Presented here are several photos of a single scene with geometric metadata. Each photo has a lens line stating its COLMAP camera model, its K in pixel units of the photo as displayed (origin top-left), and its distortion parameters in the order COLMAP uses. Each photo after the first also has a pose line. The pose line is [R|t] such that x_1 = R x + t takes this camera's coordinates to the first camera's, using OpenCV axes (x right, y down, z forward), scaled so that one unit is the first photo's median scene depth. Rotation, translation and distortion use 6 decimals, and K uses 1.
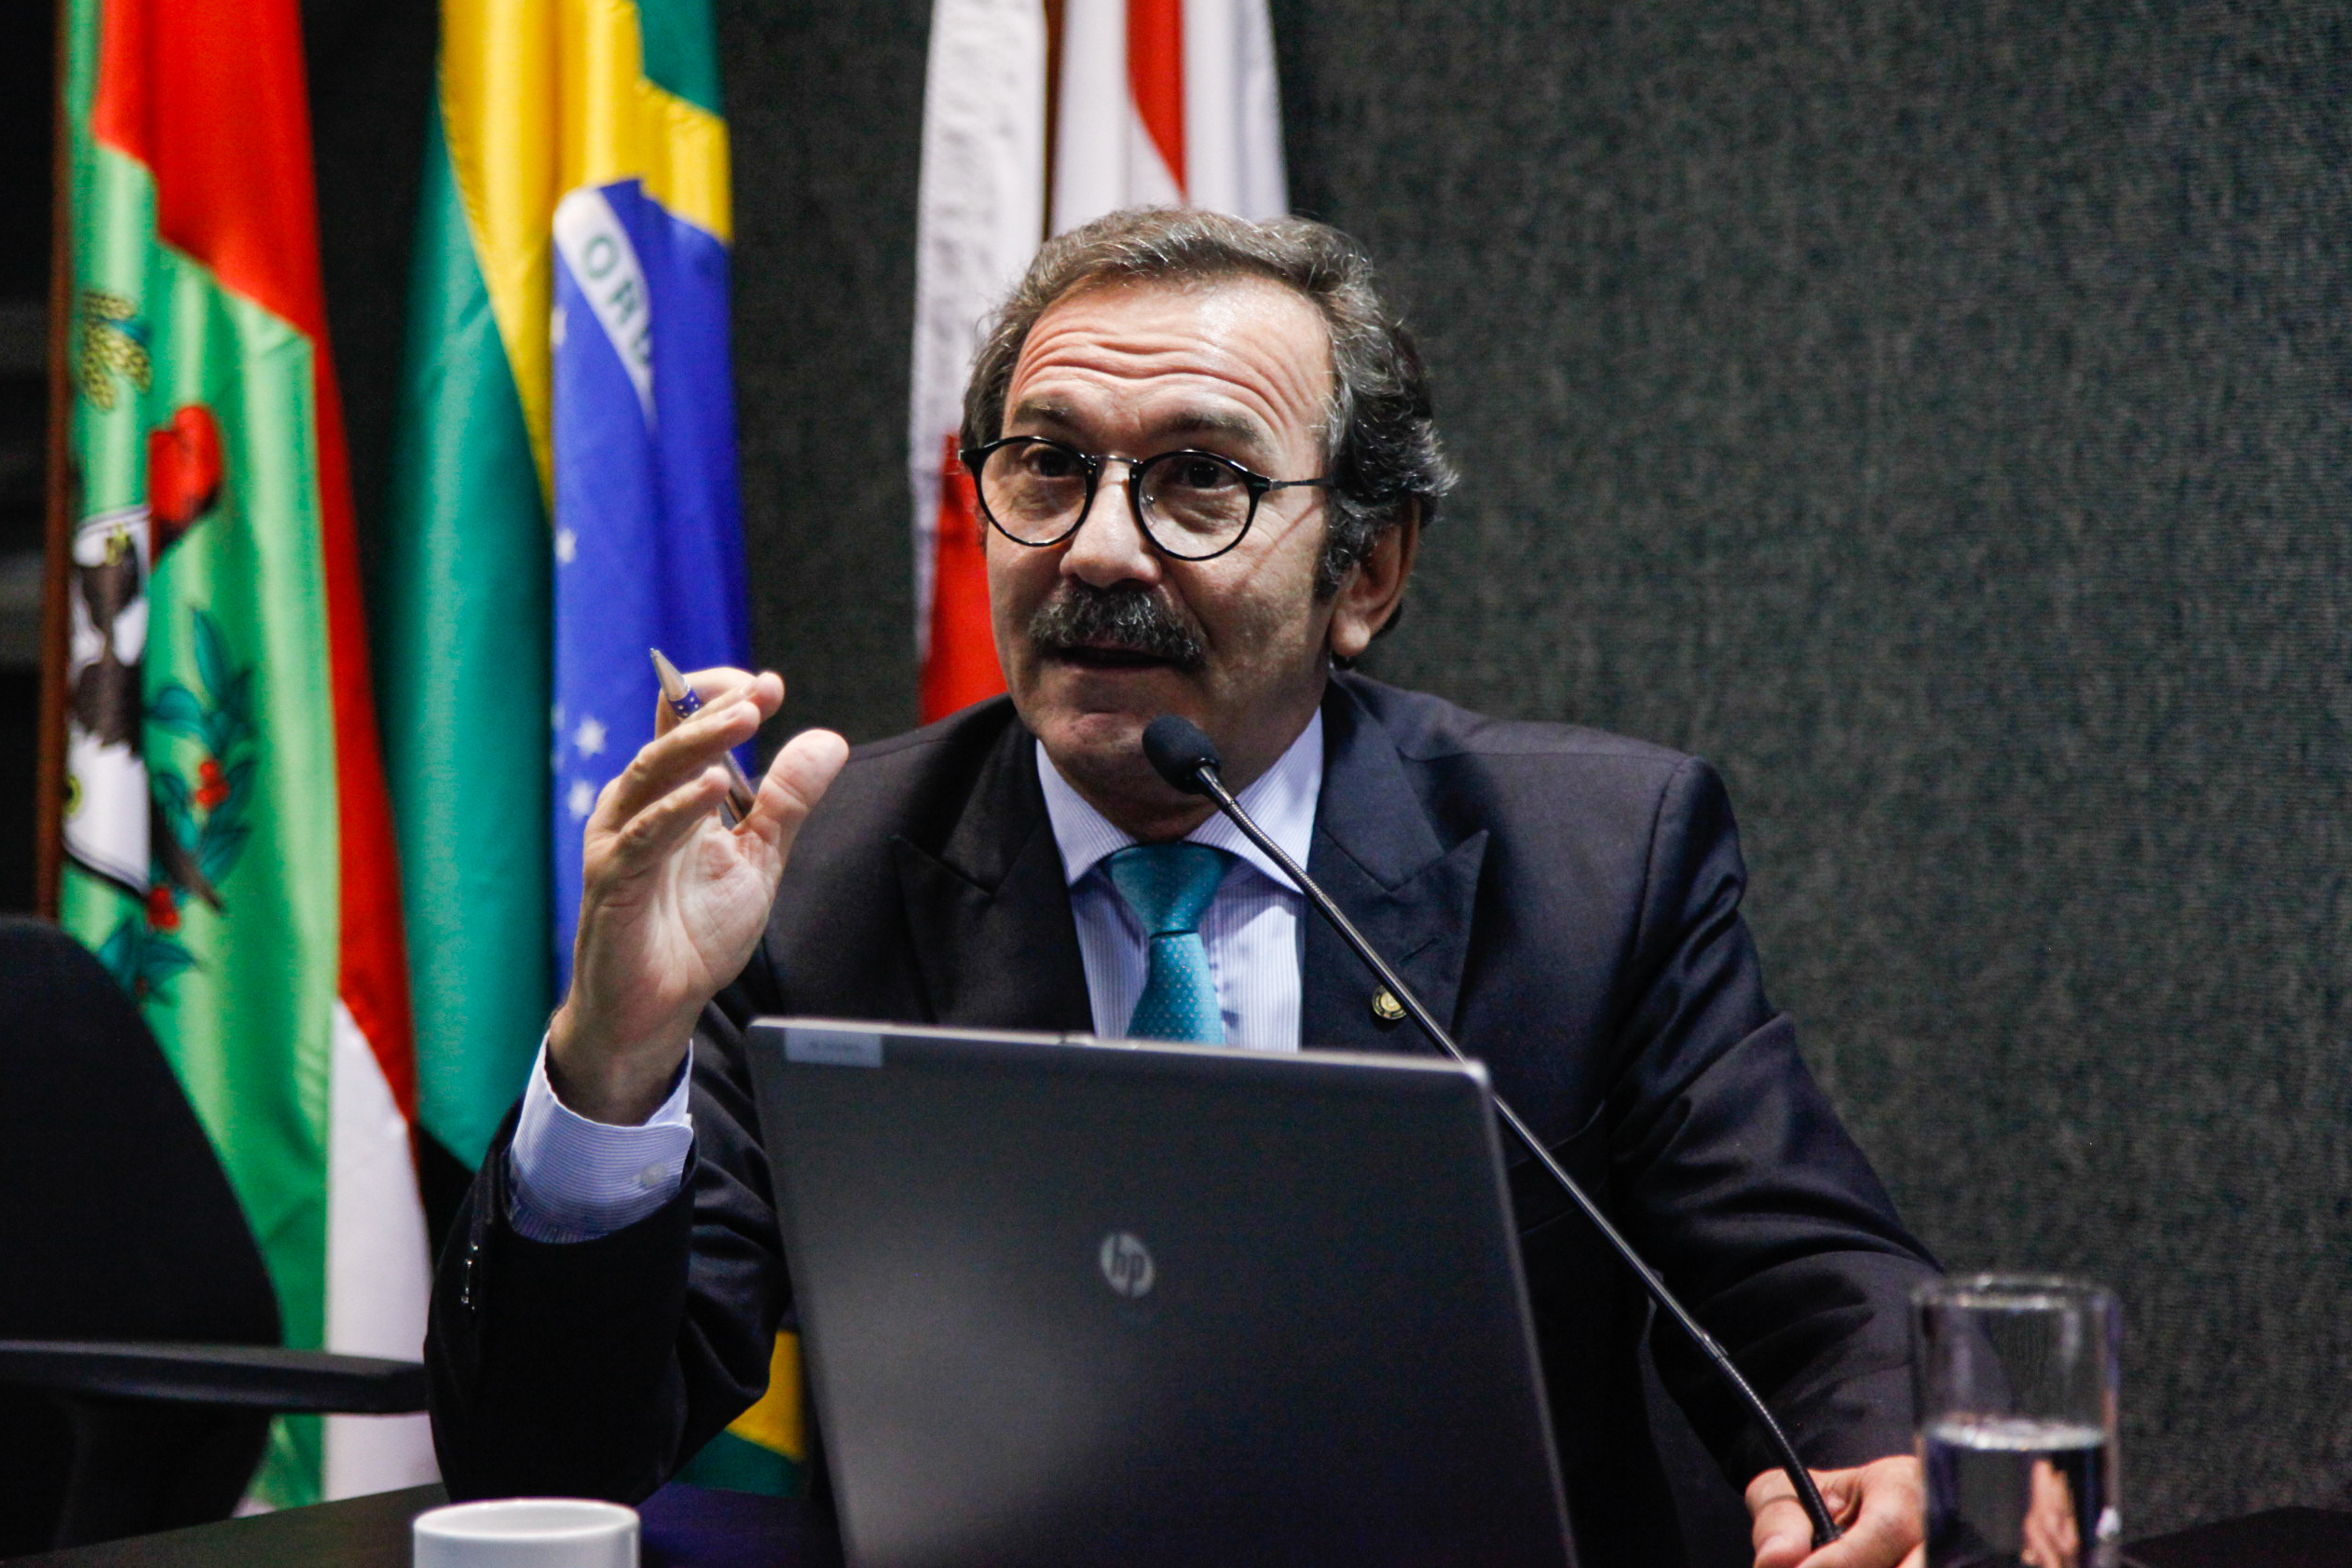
lens RADIAL K [[7489.9, 0, 1027.3], [0, 7489.9, 724.2], [0, 0, 1]] dist [0.674426, 0.000000]
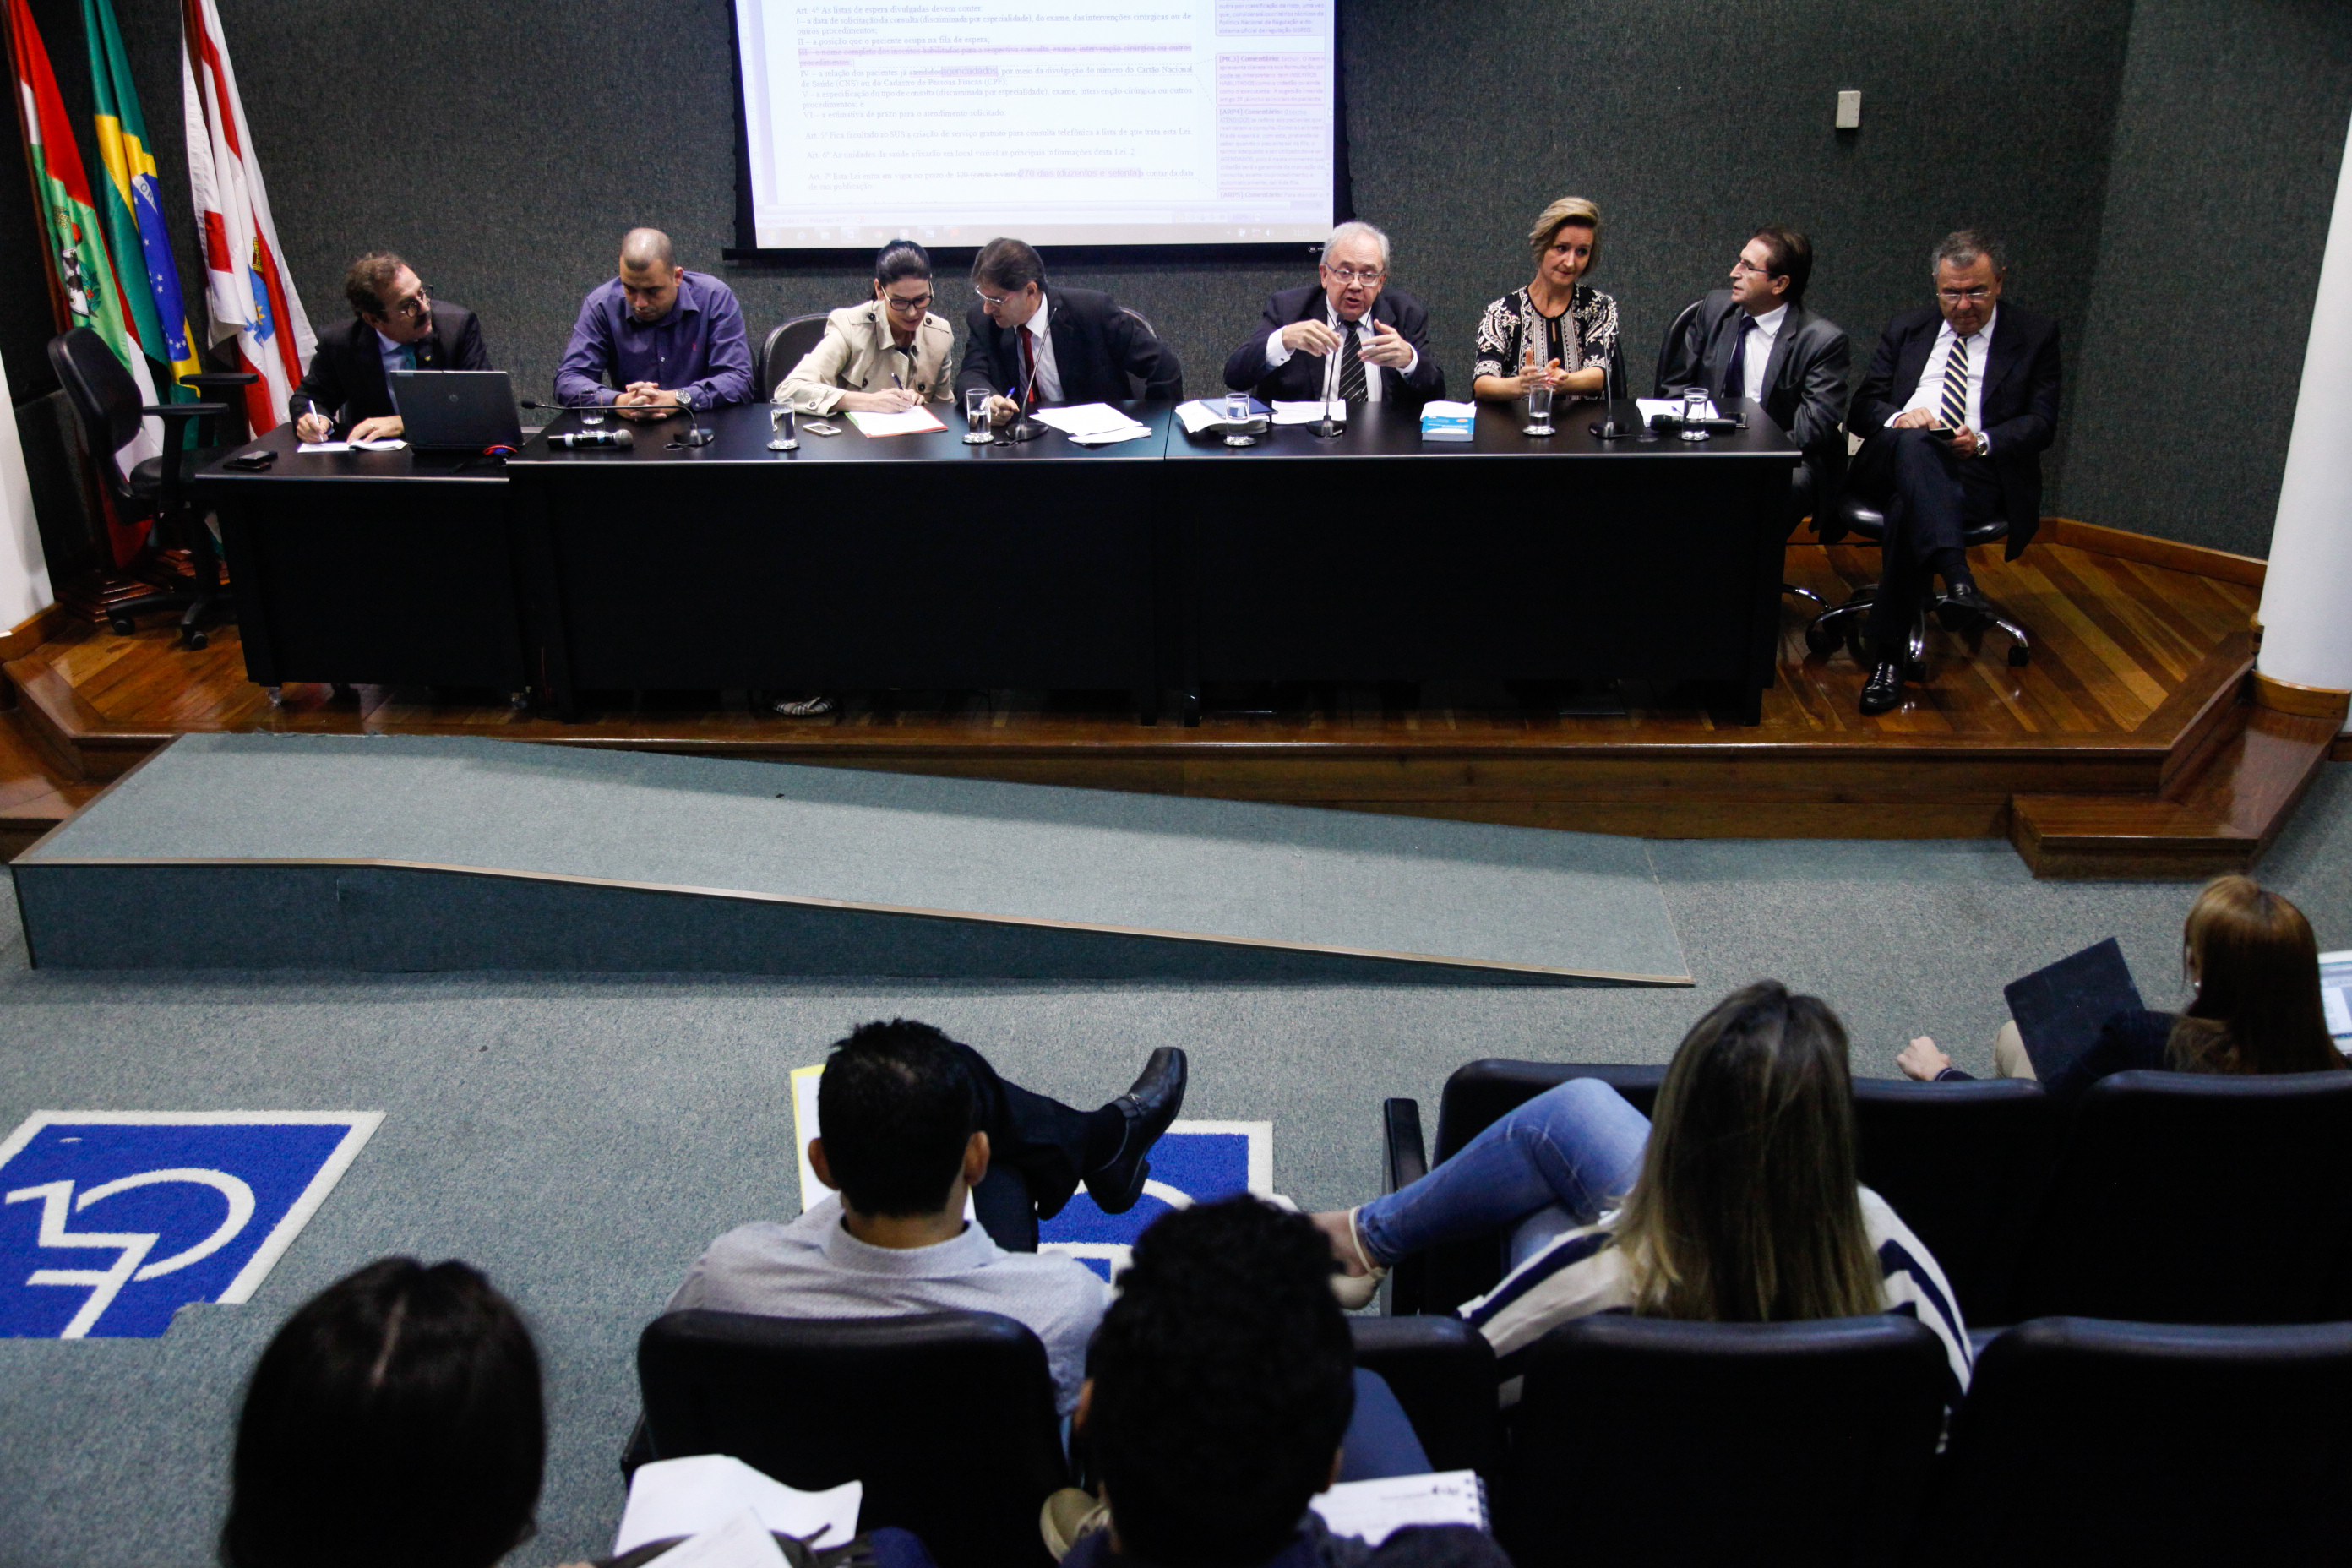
lens RADIAL K [[2268.2, 0, 1164.4], [0, 2268.2, 793.8], [0, 0, 1]] dist [0.036071, 0.000000]
pose [[0.808578, -0.233360, 0.540134, -0.459162], [0.028838, 0.932602, 0.359752, -0.228617], [-0.587682, -0.275311, 0.760811, -0.826267]]
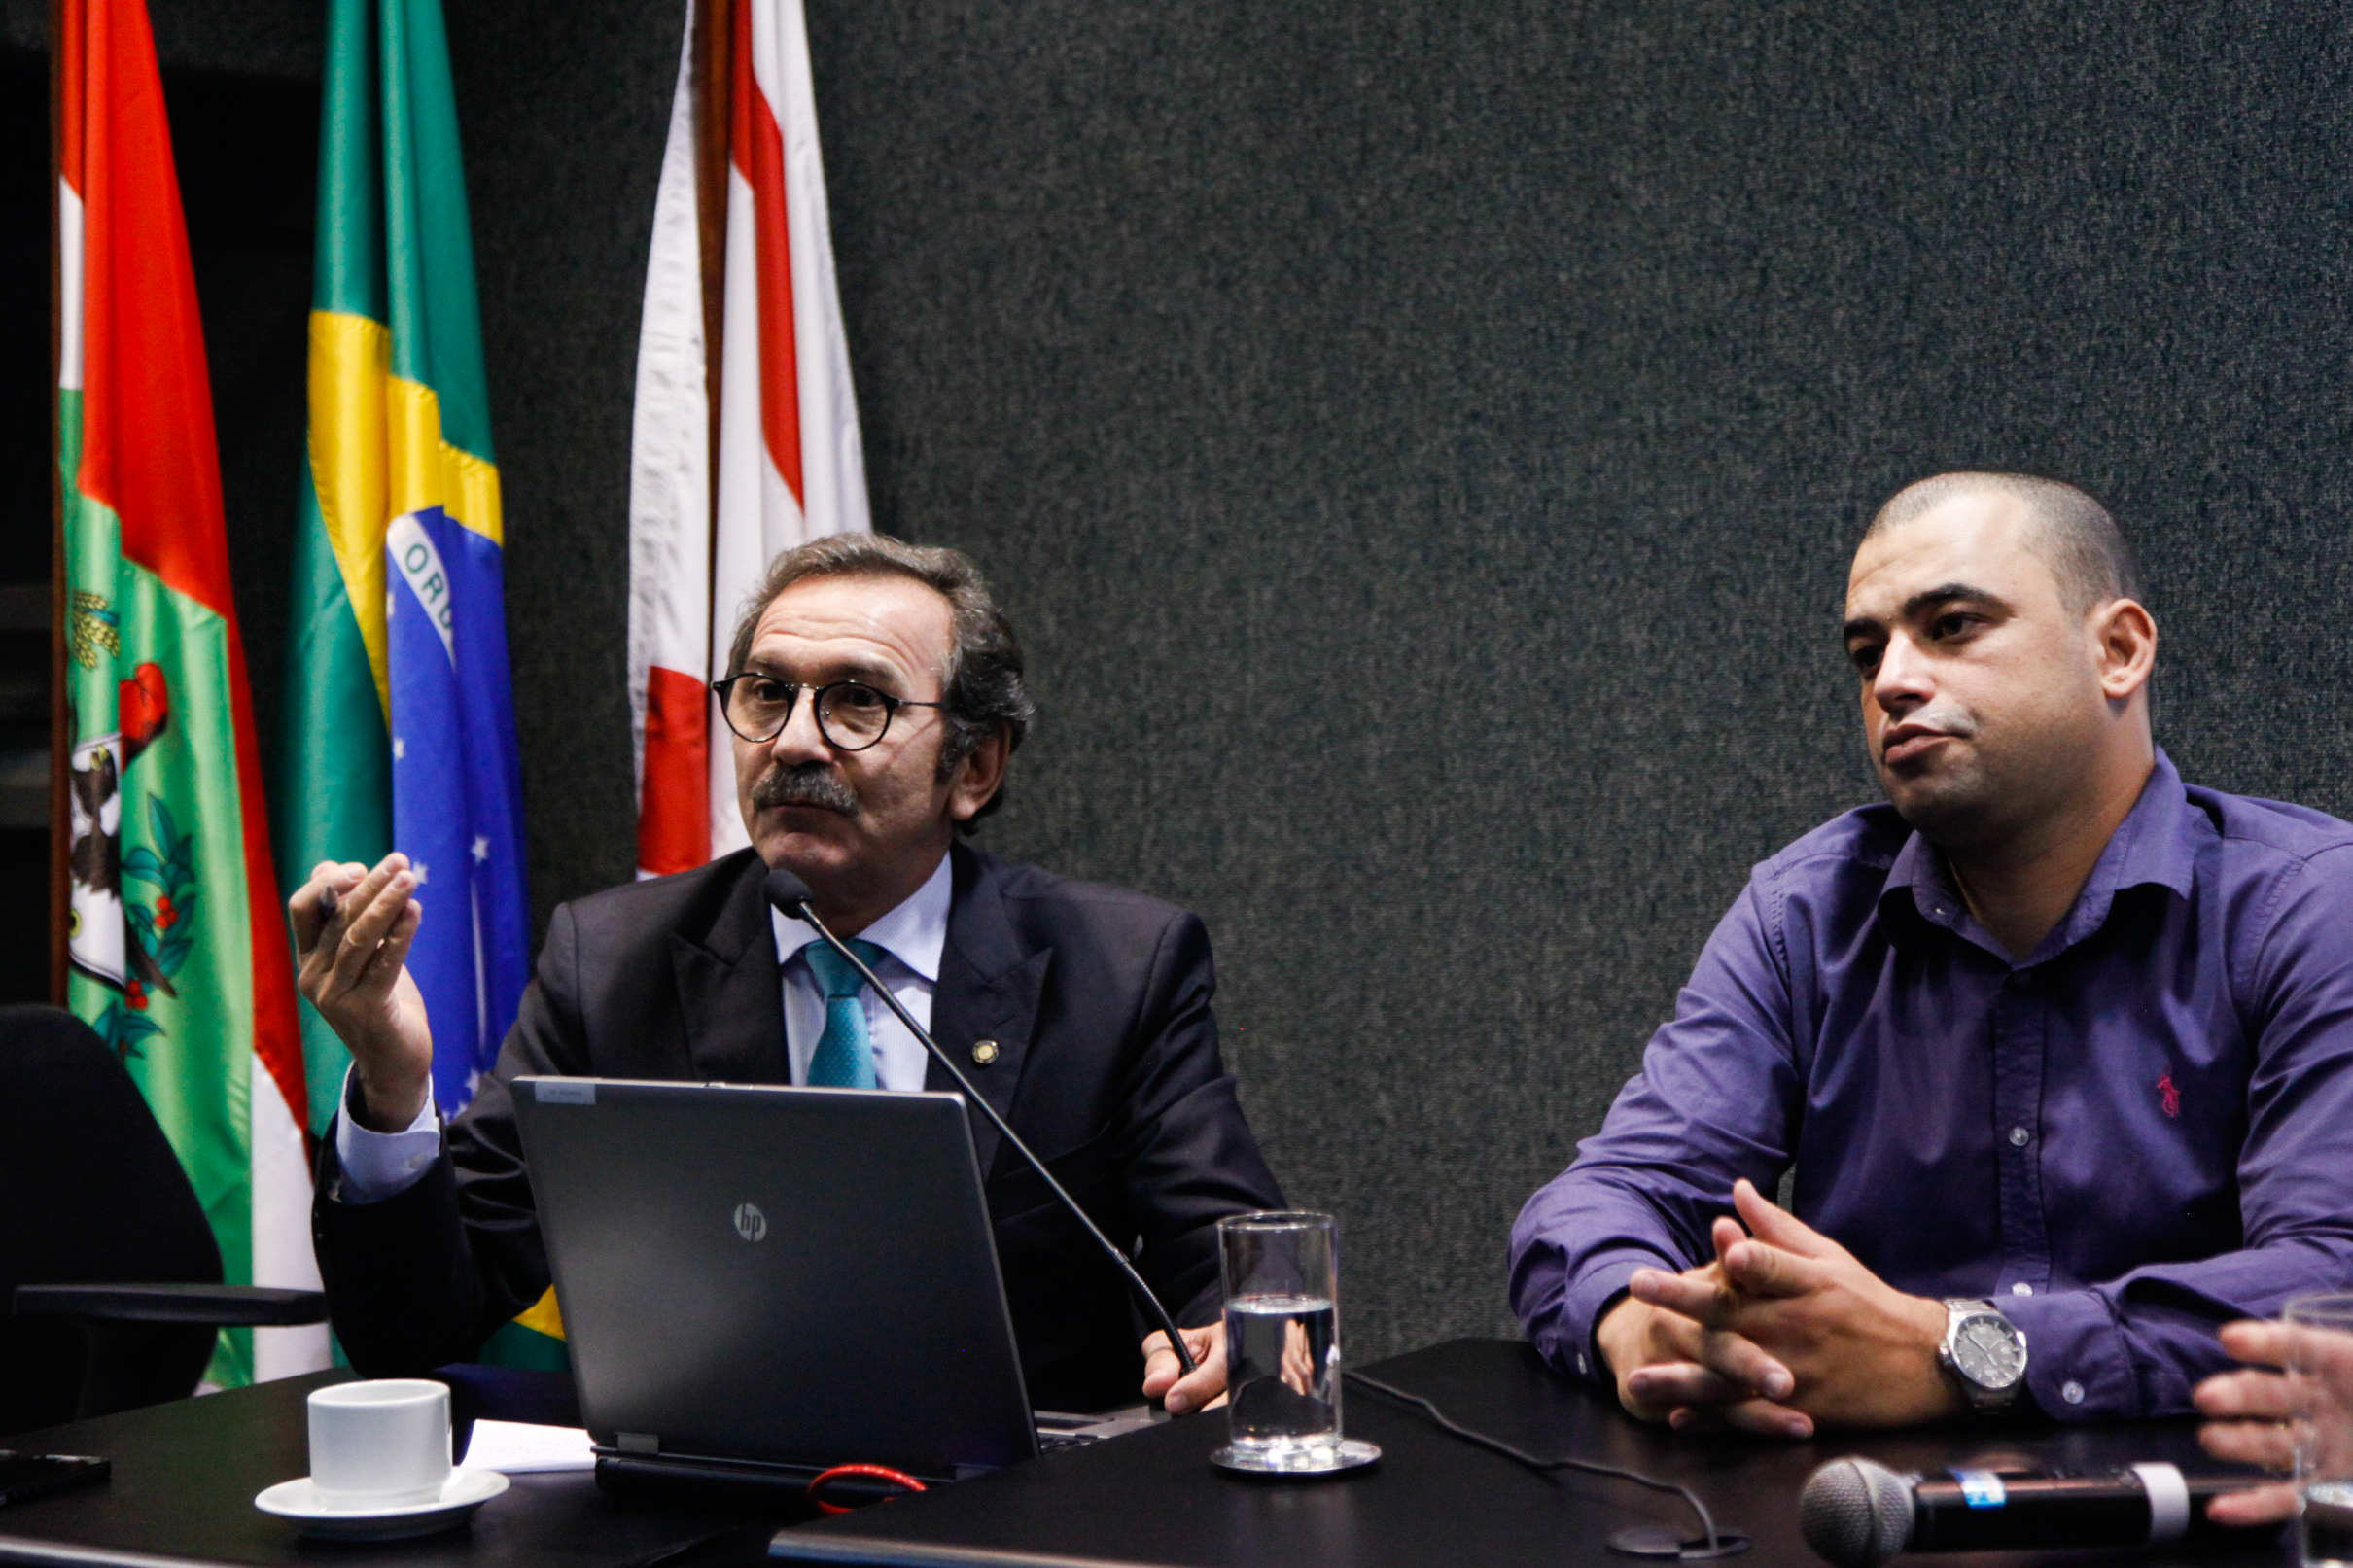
lens RADIAL K [[5285.6, 0, 1107.3], [0, 5285.6, 757.1], [0, 0, 1]] dist [0.295061, 0.000000]
pose [[0.997367, -0.026969, 0.067311, 0.009094], [0.027523, 0.999594, -0.007318, -0.010159], [-0.067086, 0.009152, 0.997705, -0.082145]]
